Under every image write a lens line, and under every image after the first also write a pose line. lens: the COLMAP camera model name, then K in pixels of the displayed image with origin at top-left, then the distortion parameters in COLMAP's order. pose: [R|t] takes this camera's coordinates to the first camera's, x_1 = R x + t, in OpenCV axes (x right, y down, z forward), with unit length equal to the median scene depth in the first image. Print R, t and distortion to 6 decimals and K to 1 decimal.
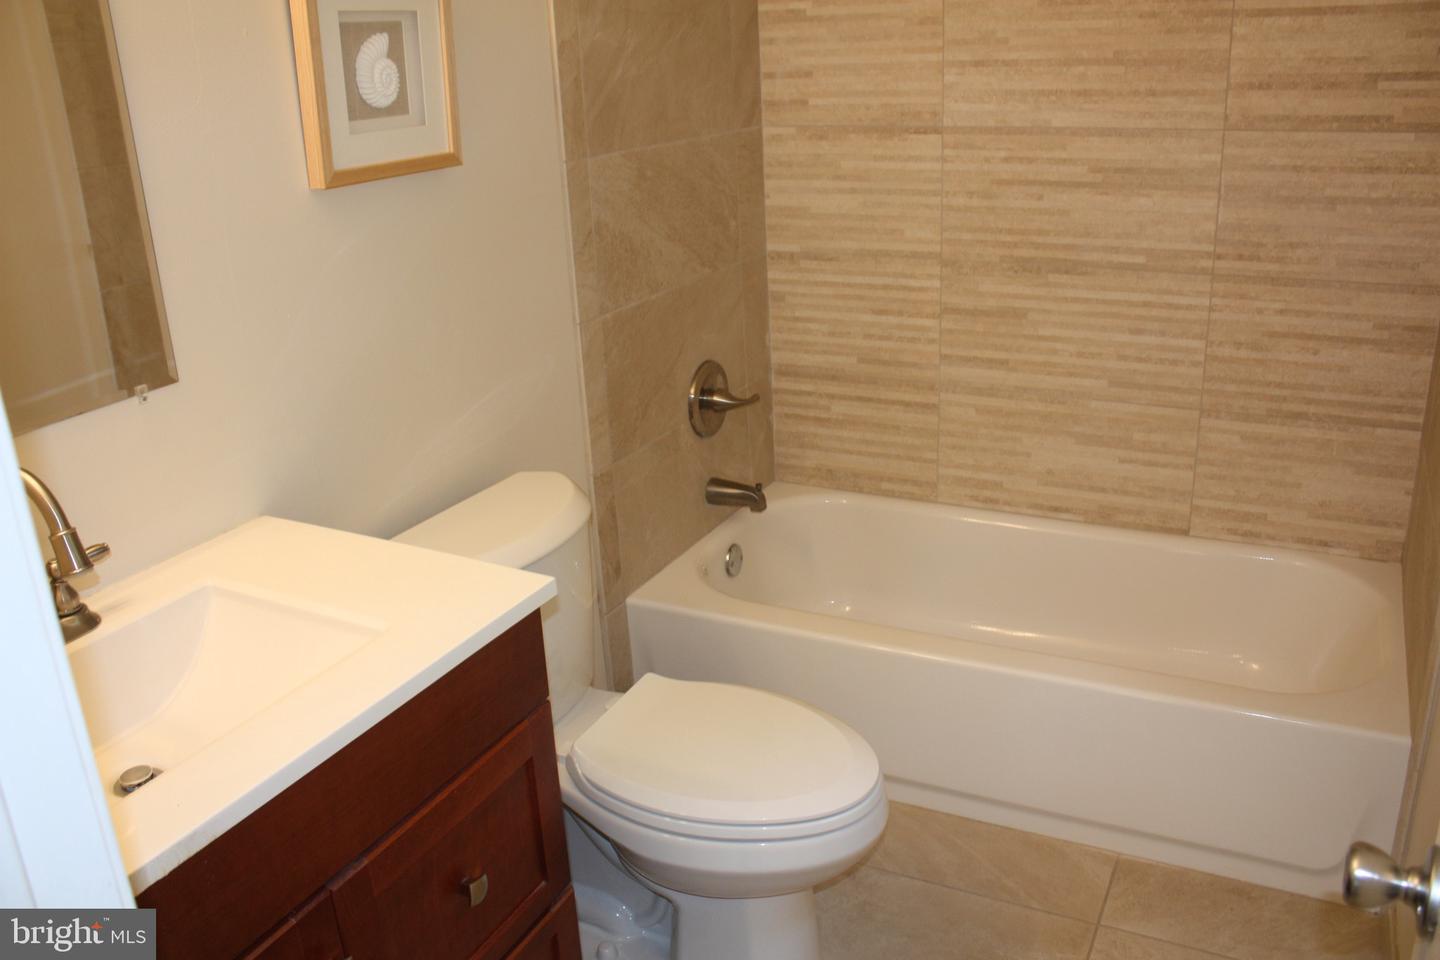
lens RADIAL K [[1208.9, 0, 719.7], [0, 1208.9, 463.4], [0, 0, 1]] dist [-0.169577, 0.147418]
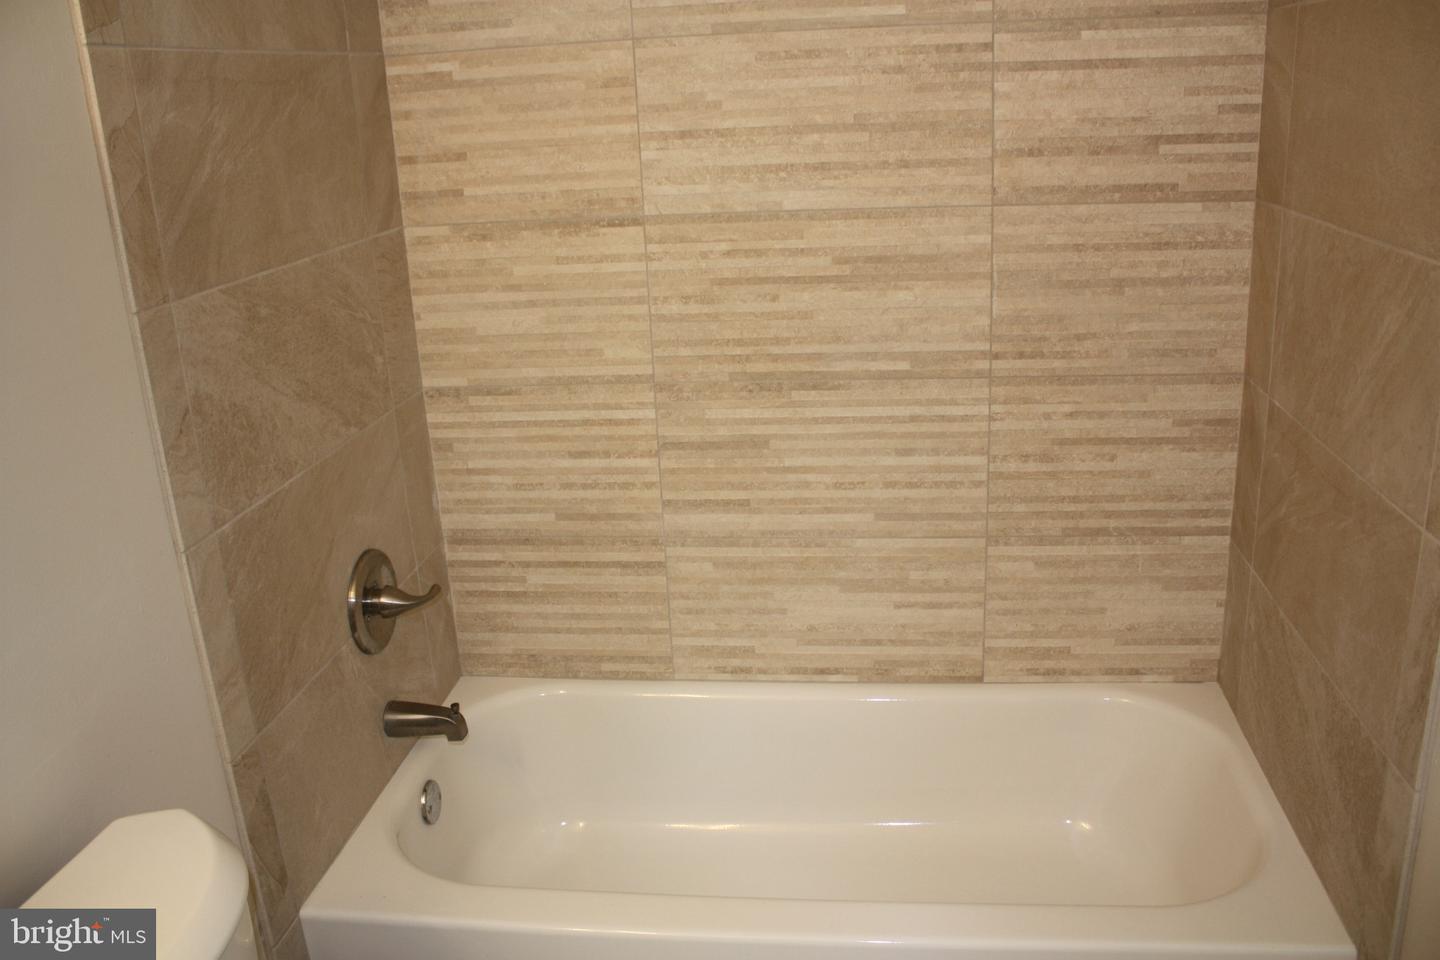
lens RADIAL K [[1208.9, 0, 725.0], [0, 1208.9, 463.2], [0, 0, 1]] dist [-0.169577, 0.147418]
pose [[0.940834, -0.105732, 0.321950, -0.035644], [0.120873, 0.992291, -0.027346, -0.100795], [-0.316577, 0.064643, 0.946362, 0.263937]]
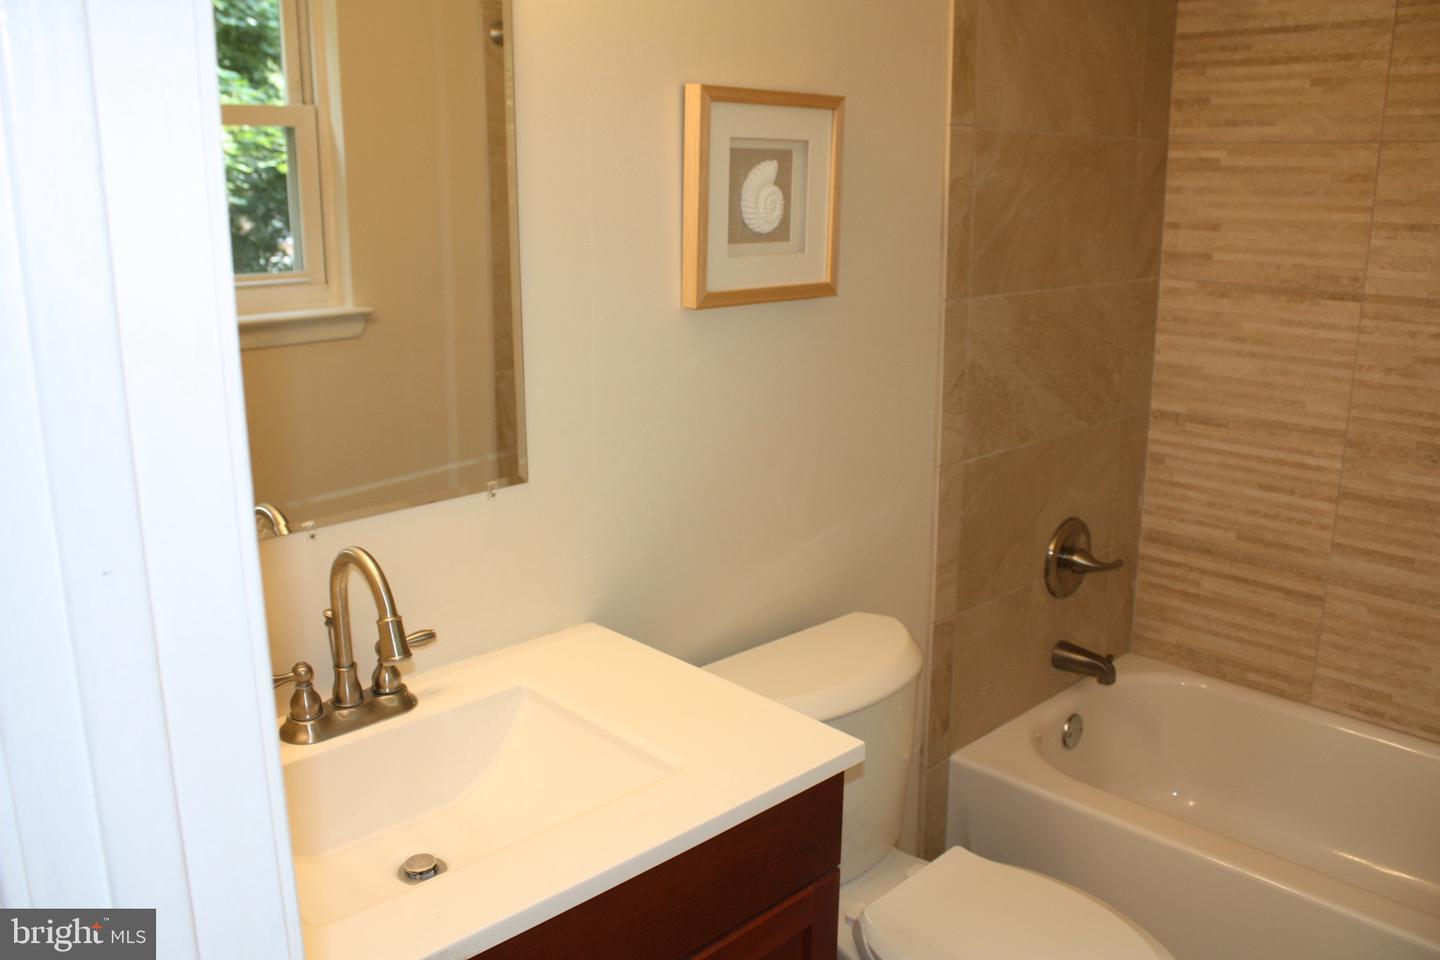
lens RADIAL K [[1208.9, 0, 711.3], [0, 1208.9, 461.0], [0, 0, 1]] dist [-0.169577, 0.147418]
pose [[0.943707, 0.117789, -0.309100, 0.007099], [-0.147716, 0.986168, -0.075187, -0.018592], [0.295968, 0.116613, 0.948053, 0.028026]]
